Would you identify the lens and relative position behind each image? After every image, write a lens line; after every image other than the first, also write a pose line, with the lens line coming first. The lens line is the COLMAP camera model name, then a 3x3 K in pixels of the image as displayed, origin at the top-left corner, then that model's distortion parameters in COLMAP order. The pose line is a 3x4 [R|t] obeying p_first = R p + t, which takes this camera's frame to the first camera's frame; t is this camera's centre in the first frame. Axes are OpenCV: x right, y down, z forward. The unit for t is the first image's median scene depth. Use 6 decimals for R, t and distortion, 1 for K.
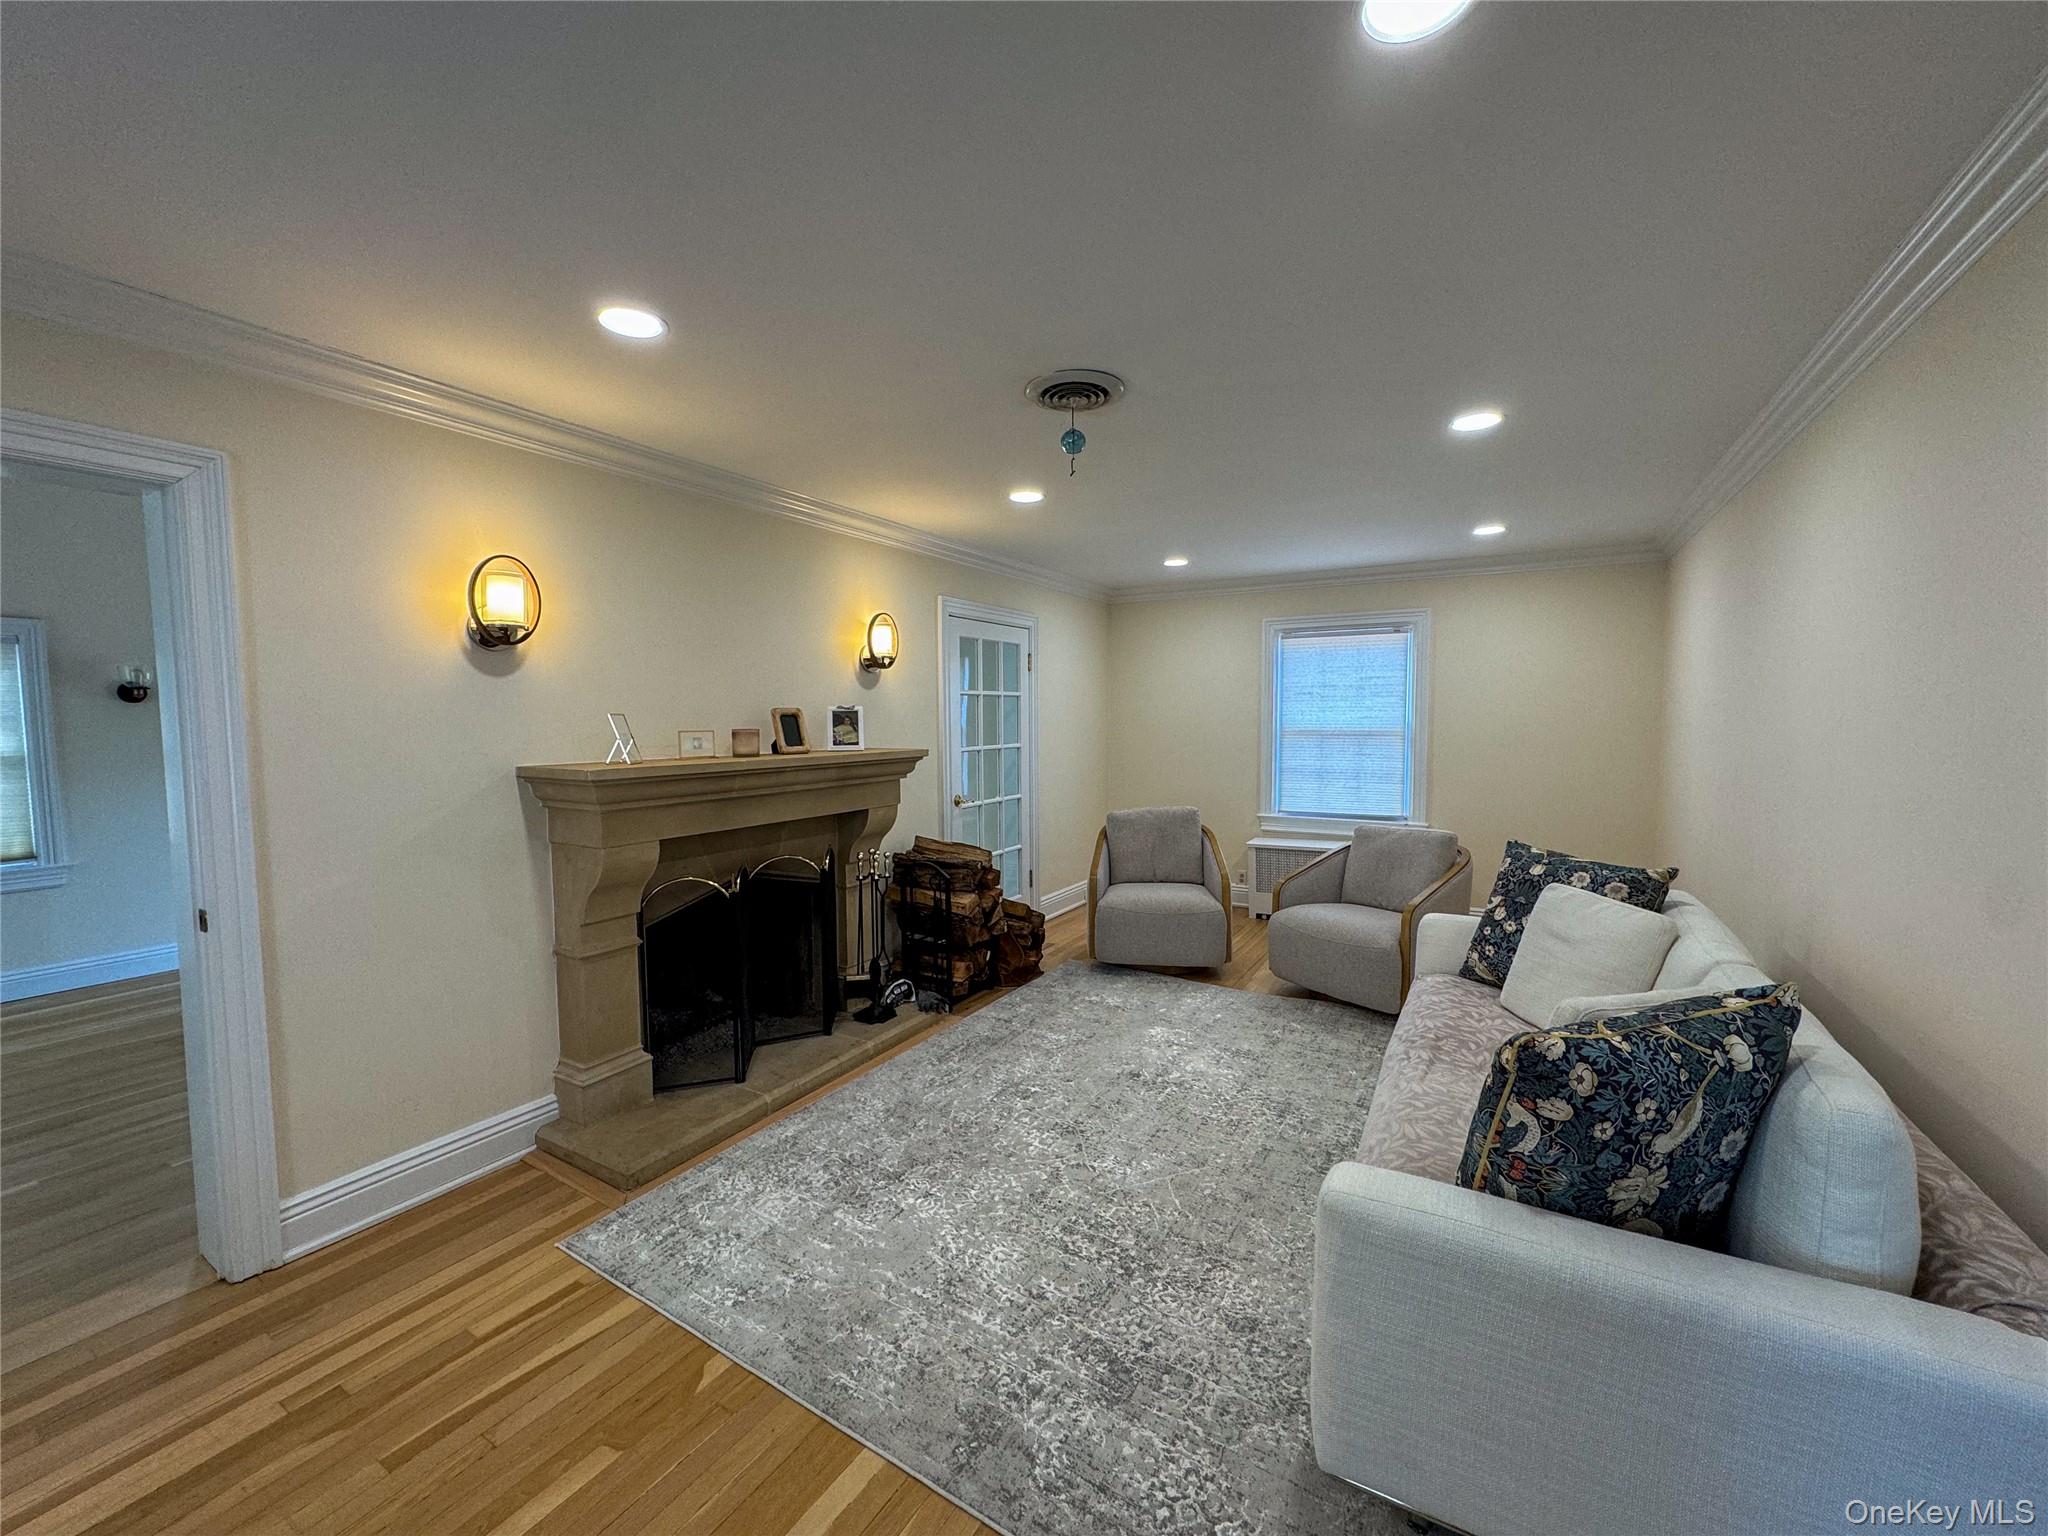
lens RADIAL K [[810.0, 0, 1024.0], [0, 810.0, 768.0], [0, 0, 1]] dist [0.000227, 0.000046]
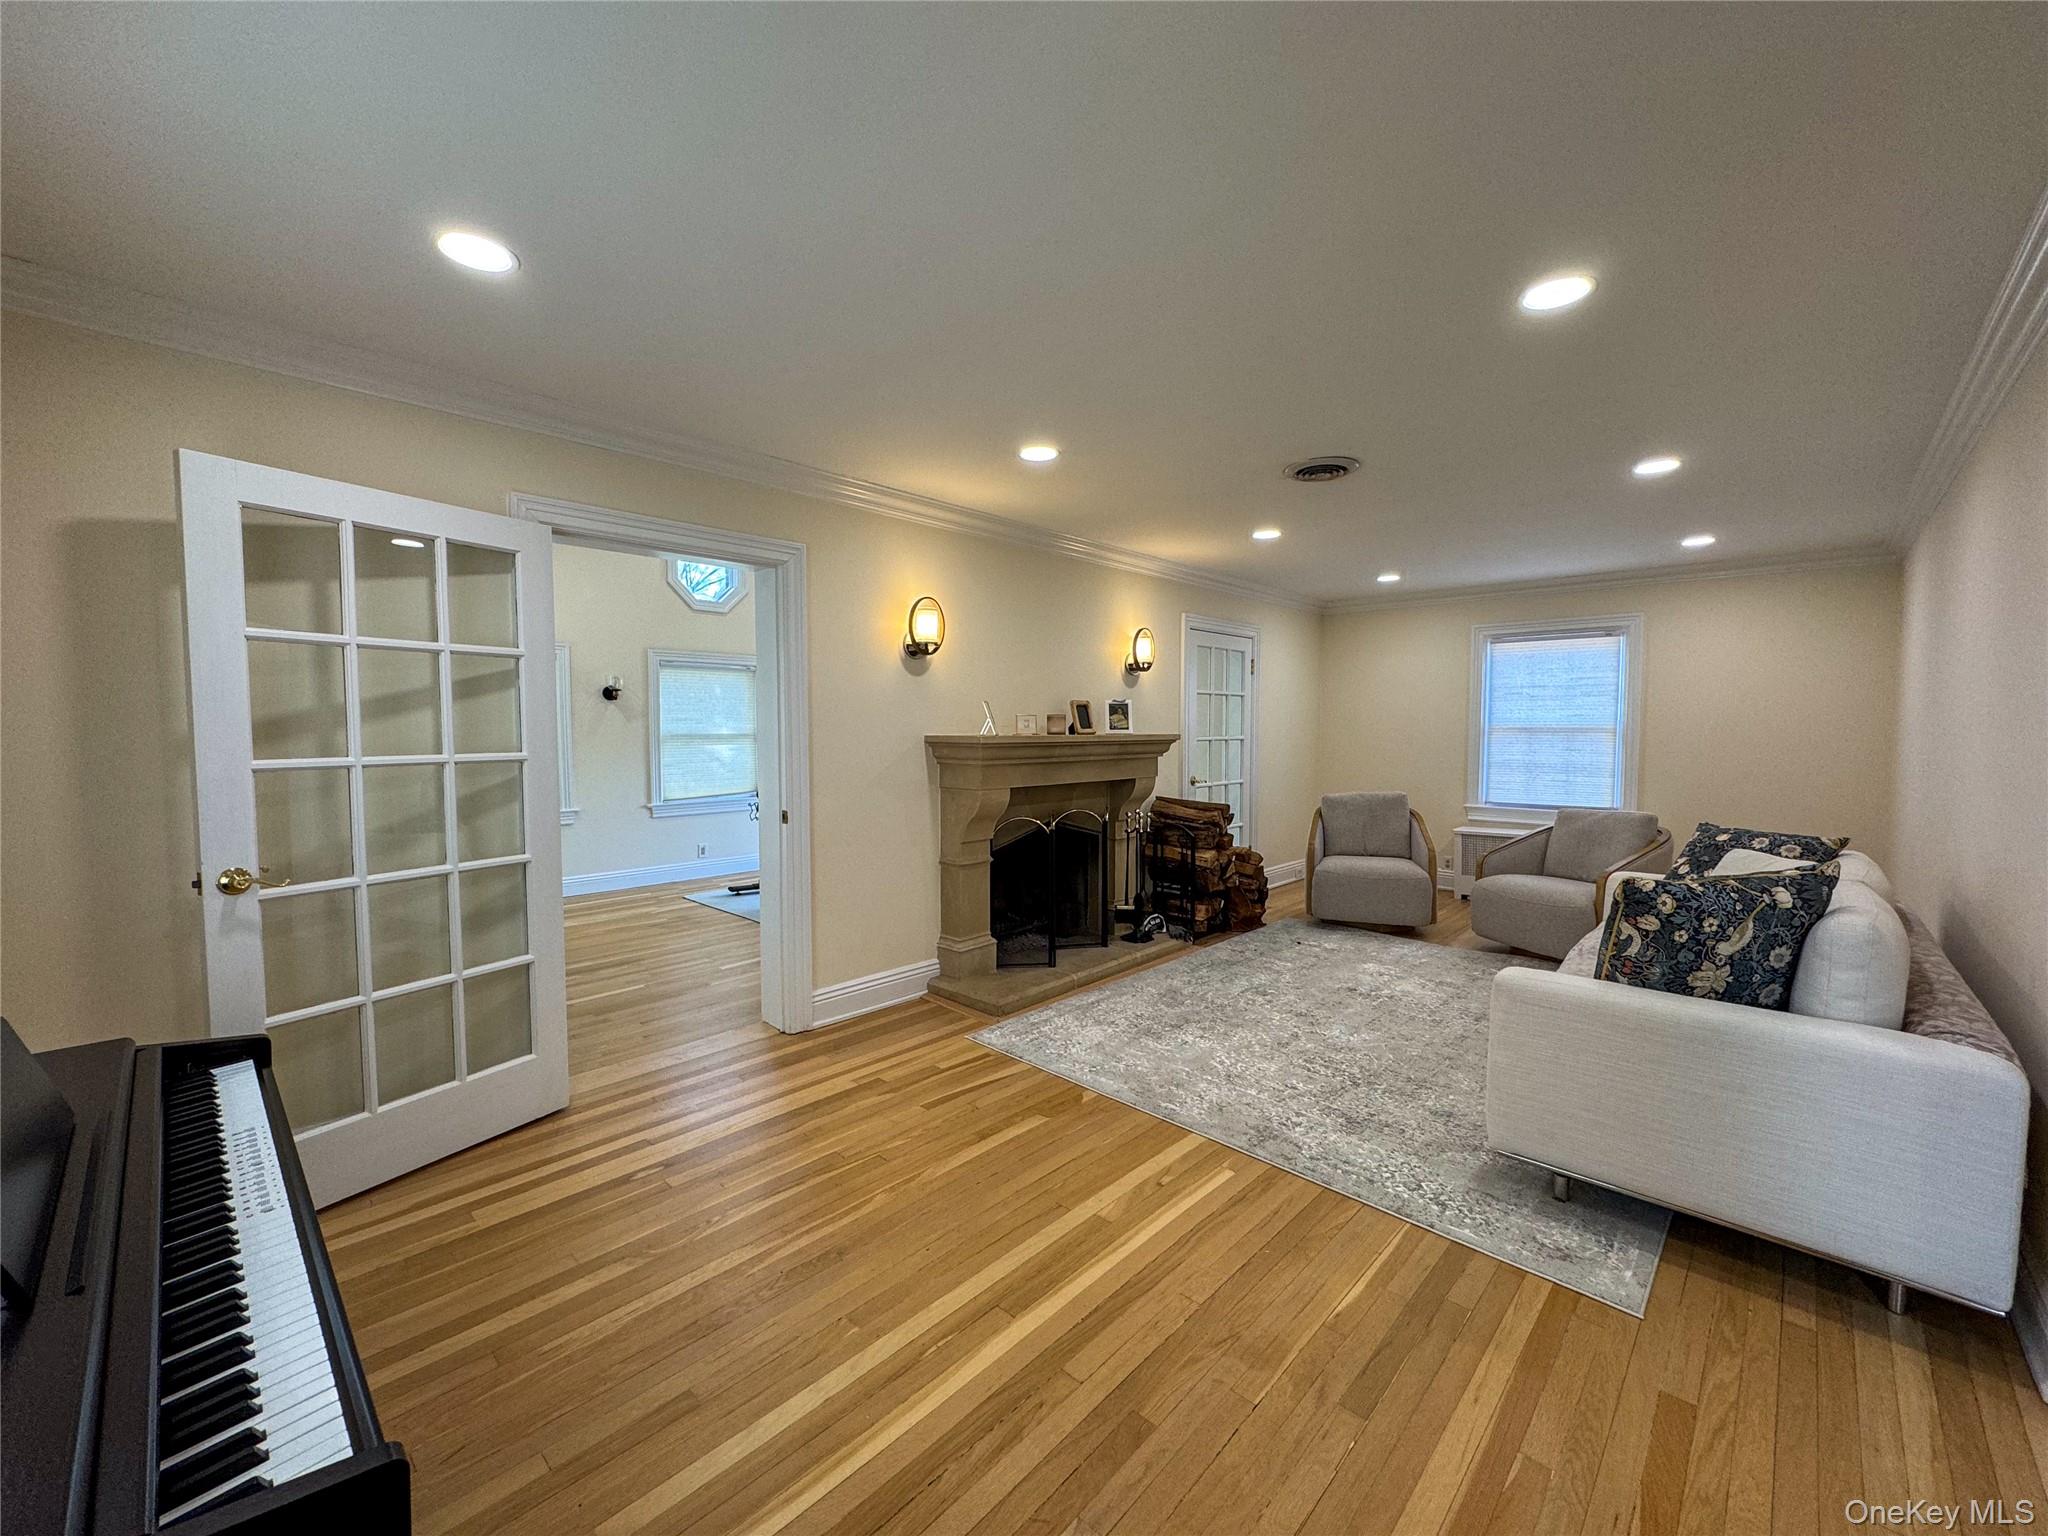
lens RADIAL K [[814.7, 0, 1022.2], [0, 814.7, 768.8], [0, 0, 1]] dist [-0.003582, -0.000048]
pose [[0.975158, 0.018139, -0.220768, -0.095752], [-0.020992, 0.999724, -0.010584, 0.062090], [0.220515, 0.014956, 0.975269, -0.374299]]
